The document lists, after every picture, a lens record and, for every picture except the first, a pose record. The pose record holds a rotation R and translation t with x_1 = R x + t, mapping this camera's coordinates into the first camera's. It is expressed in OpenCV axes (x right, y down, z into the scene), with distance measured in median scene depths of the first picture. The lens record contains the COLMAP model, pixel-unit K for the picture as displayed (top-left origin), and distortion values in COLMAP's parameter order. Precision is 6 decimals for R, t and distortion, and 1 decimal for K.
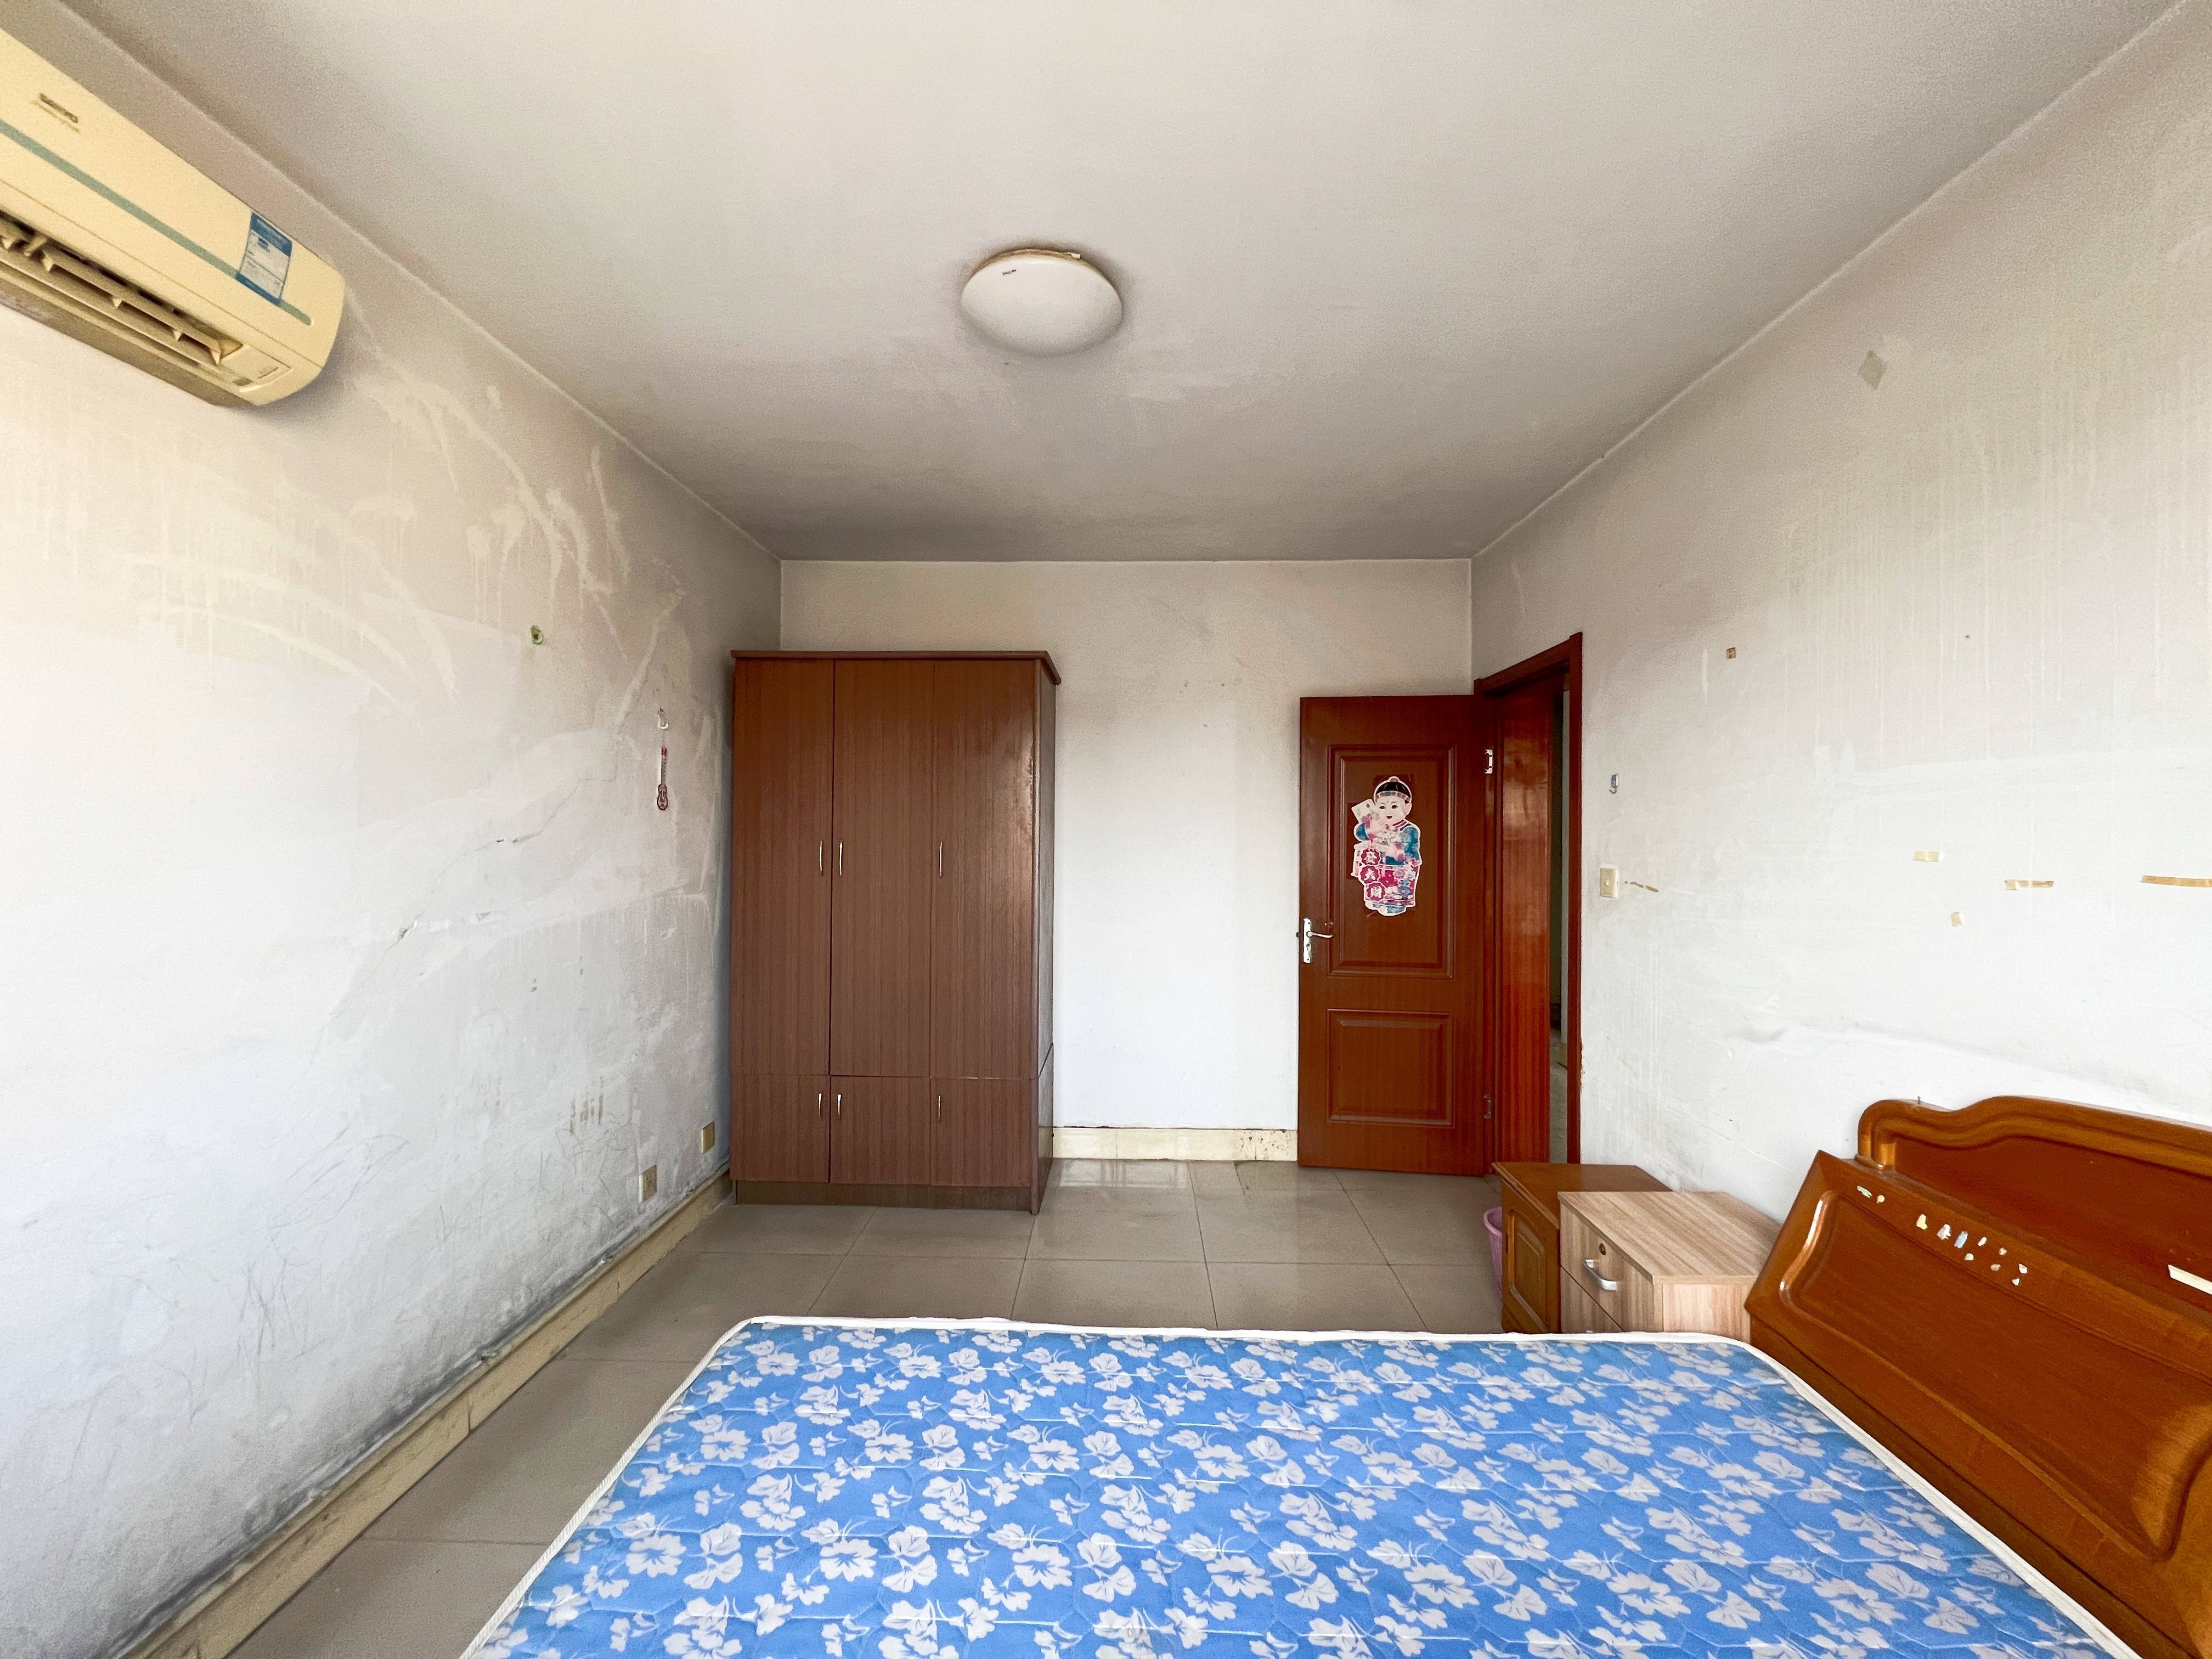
lens RADIAL K [[889.9, 0, 1106.6], [0, 889.9, 827.6], [0, 0, 1]] dist [0.001325, 0.000264]
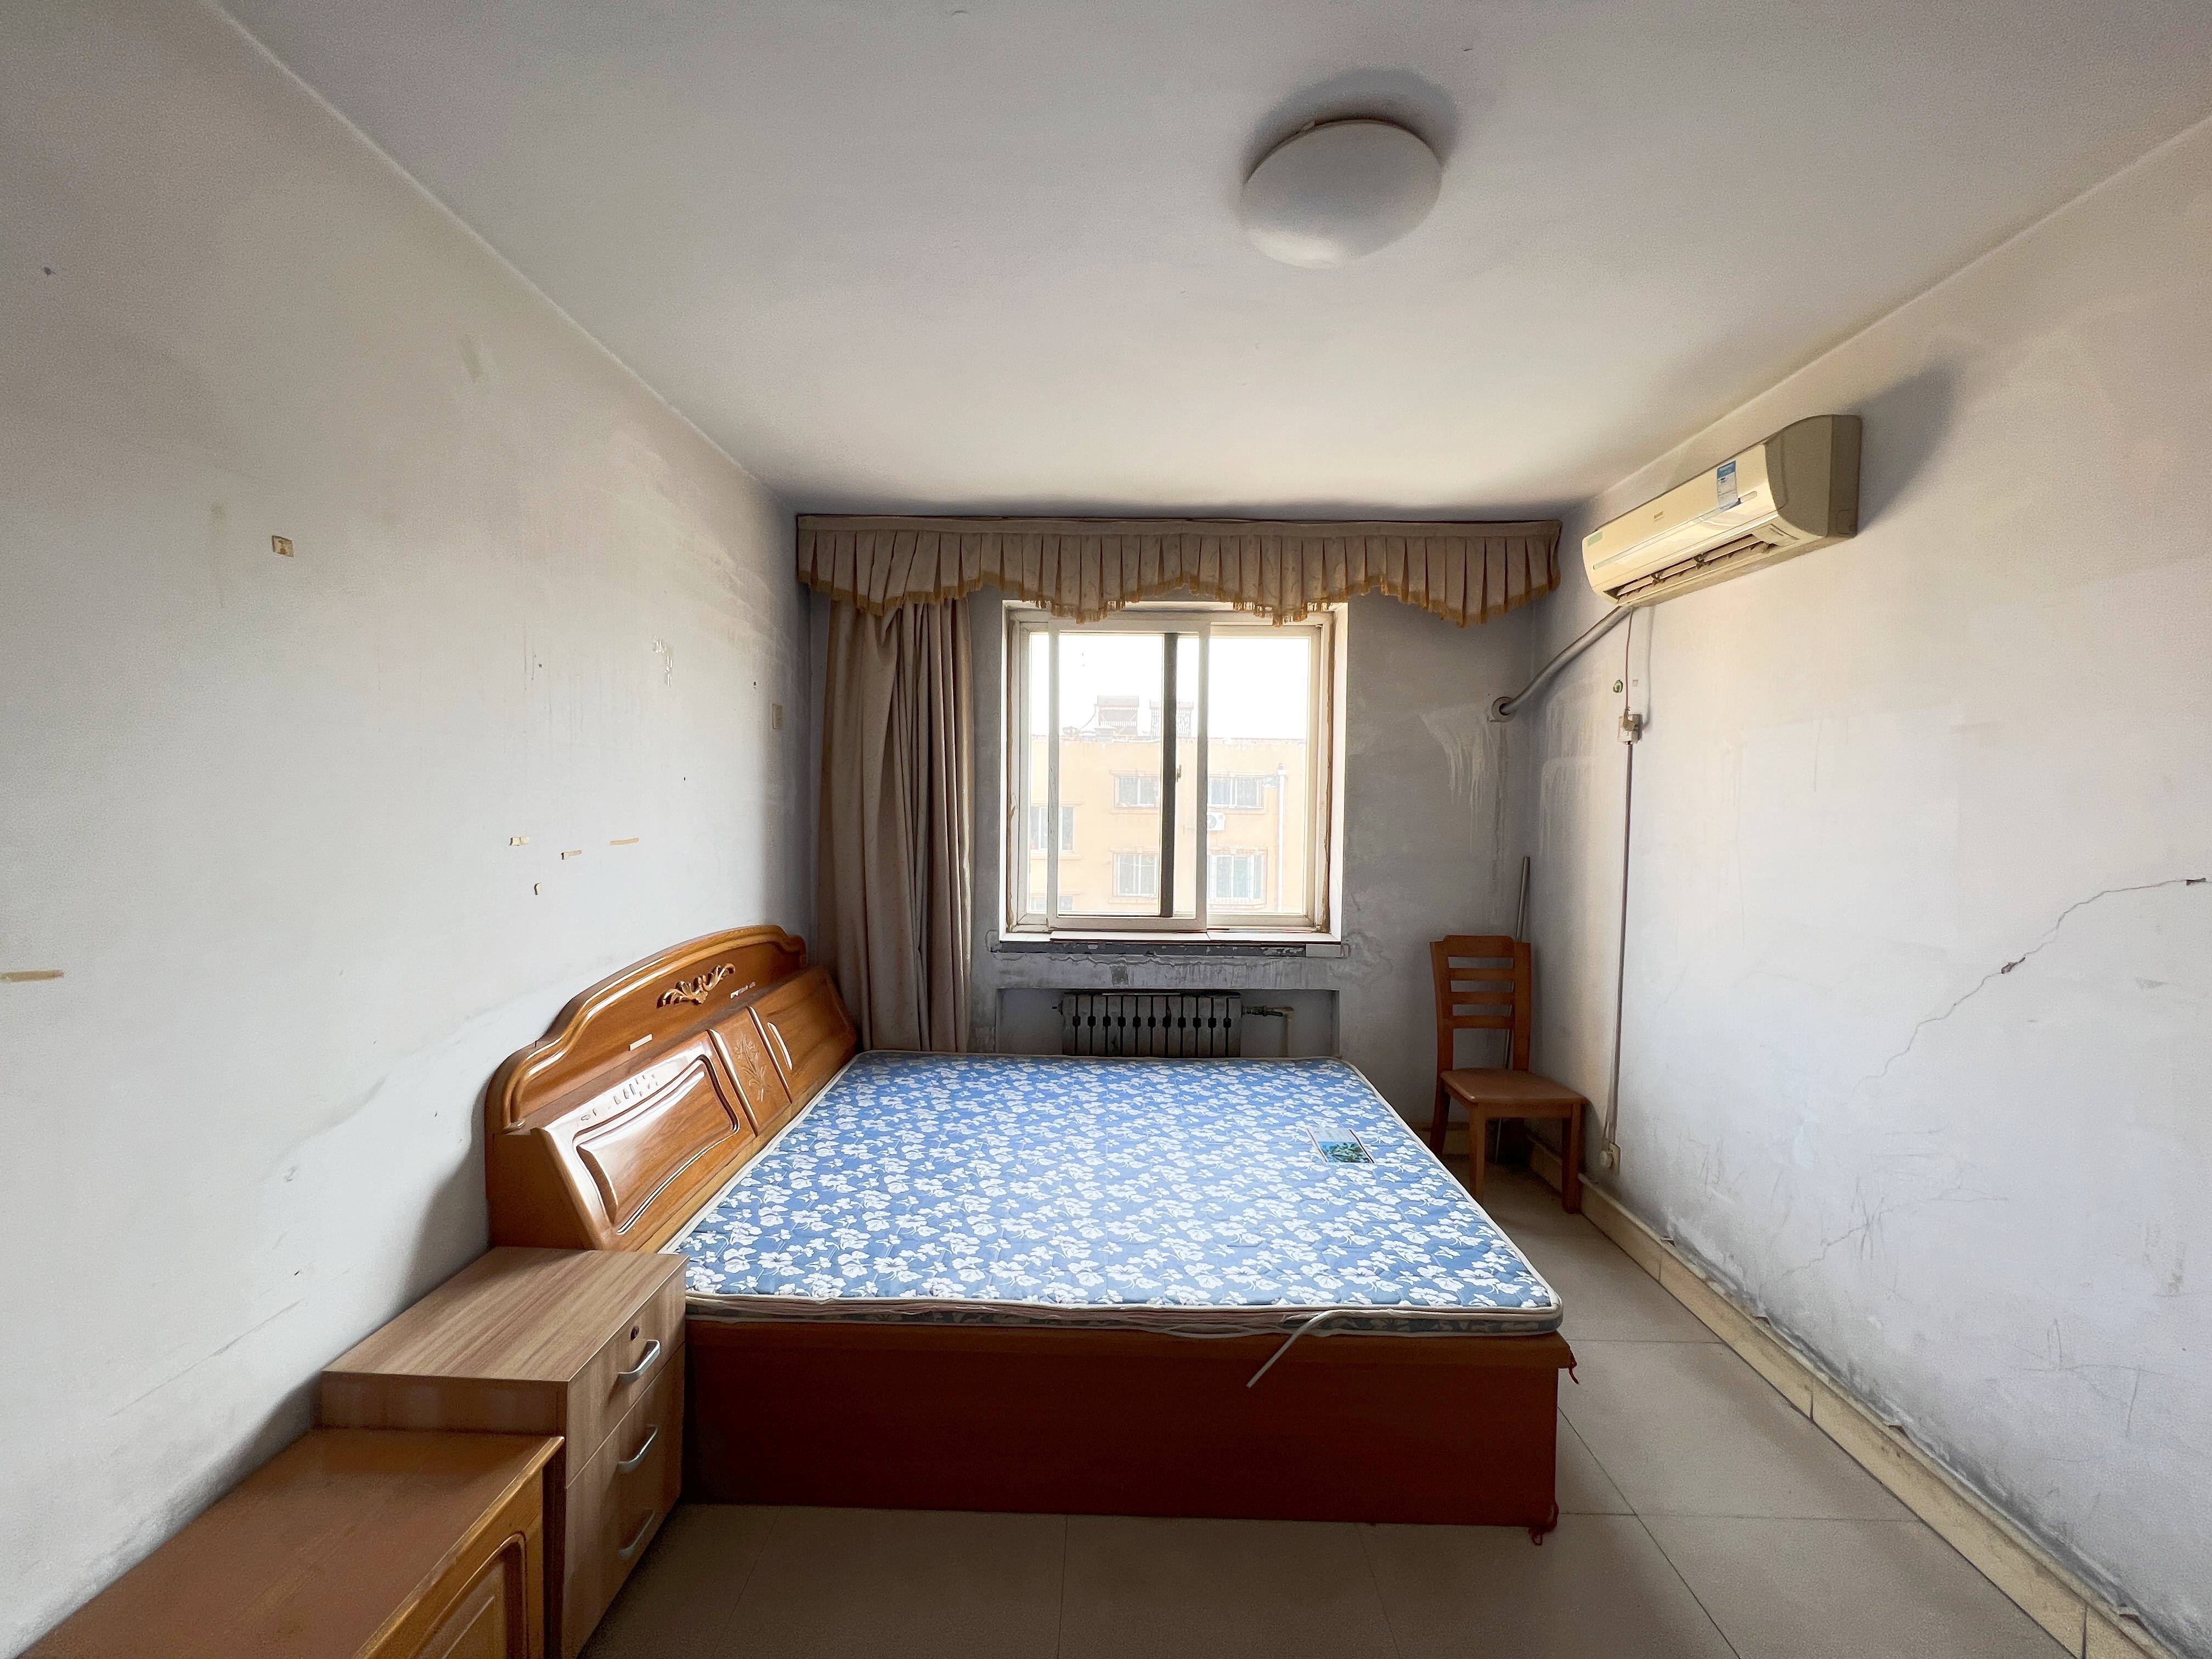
lens RADIAL K [[889.9, 0, 1107.5], [0, 889.9, 830.2], [0, 0, 1]] dist [0.001325, 0.000264]
pose [[-0.999658, -0.019070, -0.017867, 0.162585], [-0.019704, 0.999158, 0.035974, -0.038097], [0.017166, 0.036314, -0.999193, 2.109548]]
